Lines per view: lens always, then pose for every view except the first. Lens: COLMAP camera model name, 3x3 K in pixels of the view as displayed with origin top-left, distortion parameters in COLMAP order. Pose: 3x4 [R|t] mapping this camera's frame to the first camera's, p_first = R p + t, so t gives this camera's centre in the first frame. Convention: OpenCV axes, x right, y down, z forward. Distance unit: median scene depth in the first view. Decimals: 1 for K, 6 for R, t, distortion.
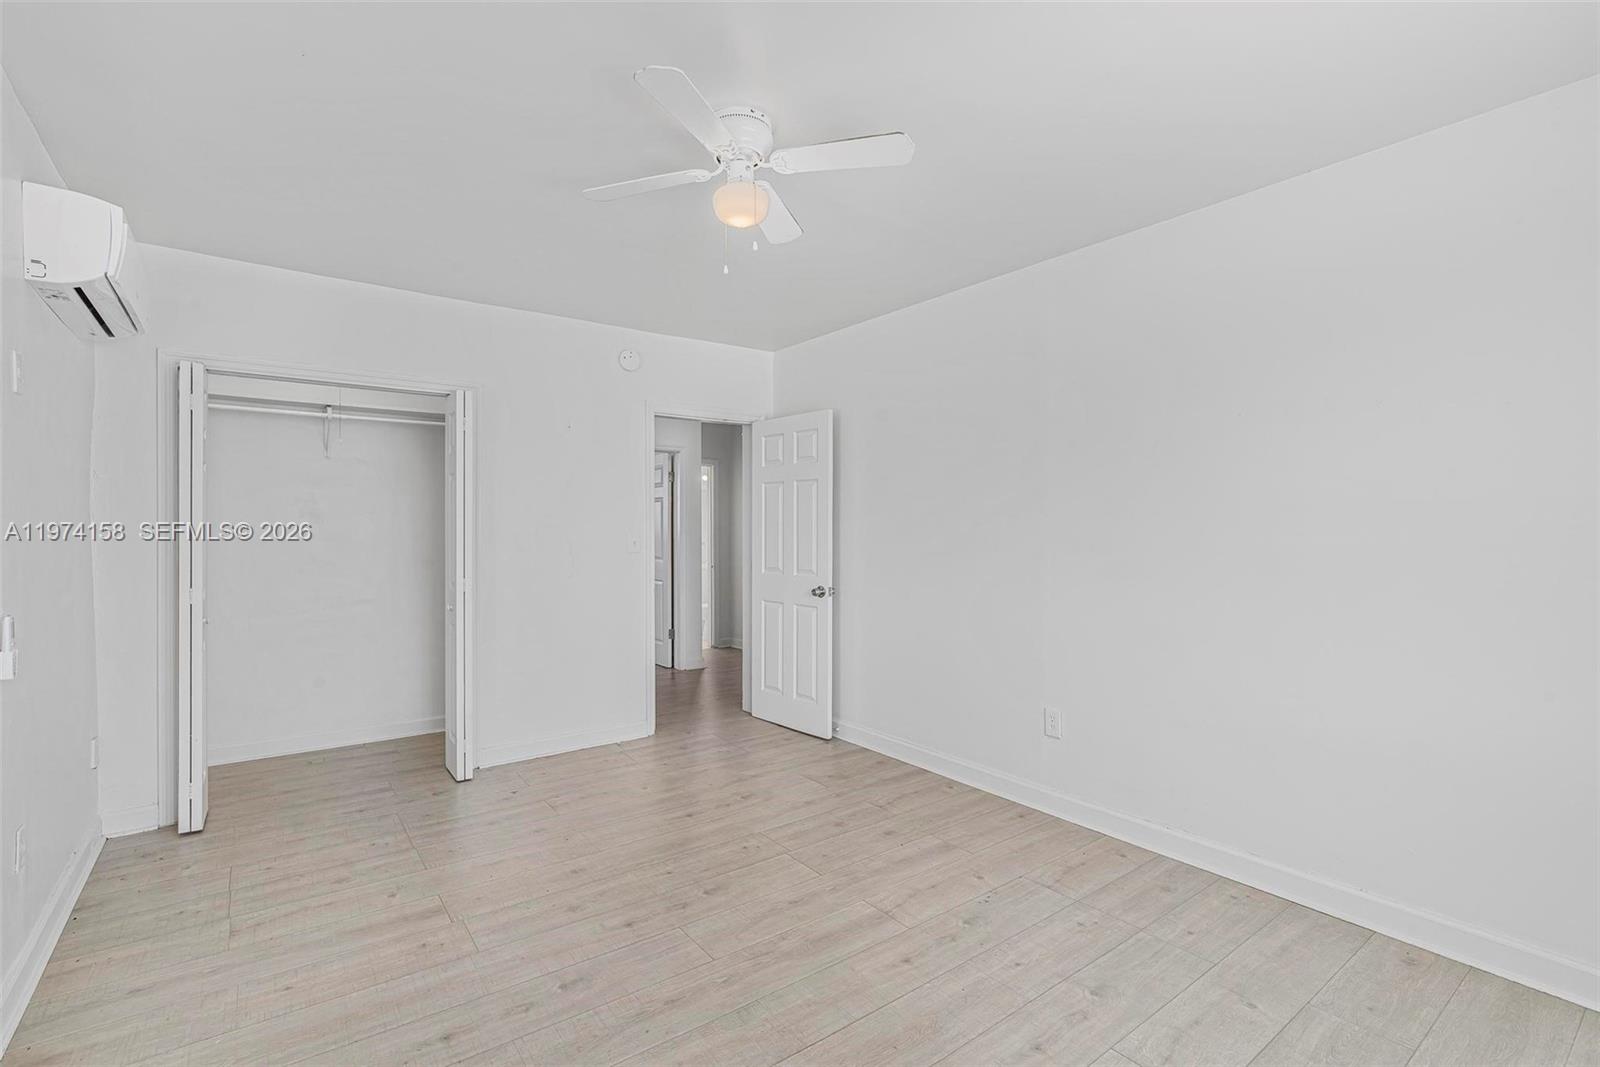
lens RADIAL K [[733.0, 0, 801.1], [0, 733.0, 532.9], [0, 0, 1]] dist [-0.001302, 0.000579]
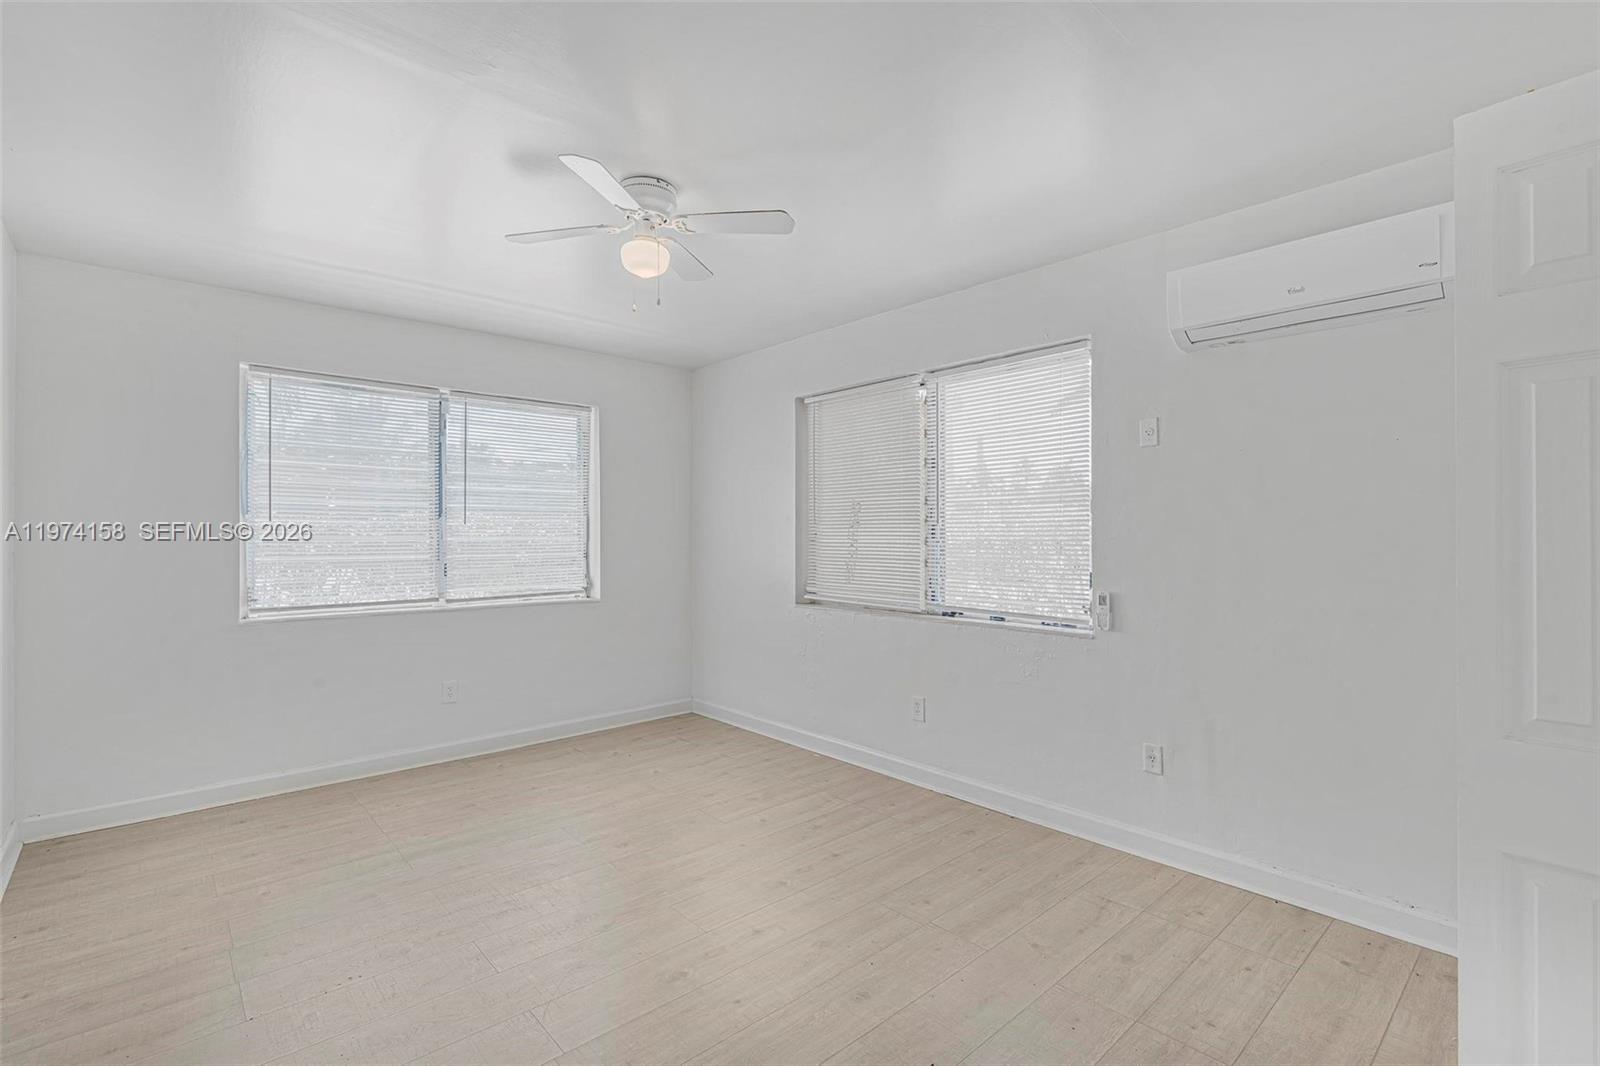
lens RADIAL K [[733.0, 0, 799.6], [0, 733.0, 532.6], [0, 0, 1]] dist [-0.001302, 0.000579]
pose [[-0.995980, 0.003137, -0.089521, -0.187403], [0.003205, 0.999995, -0.000616, -0.013115], [0.089519, -0.000900, -0.995985, 1.844874]]
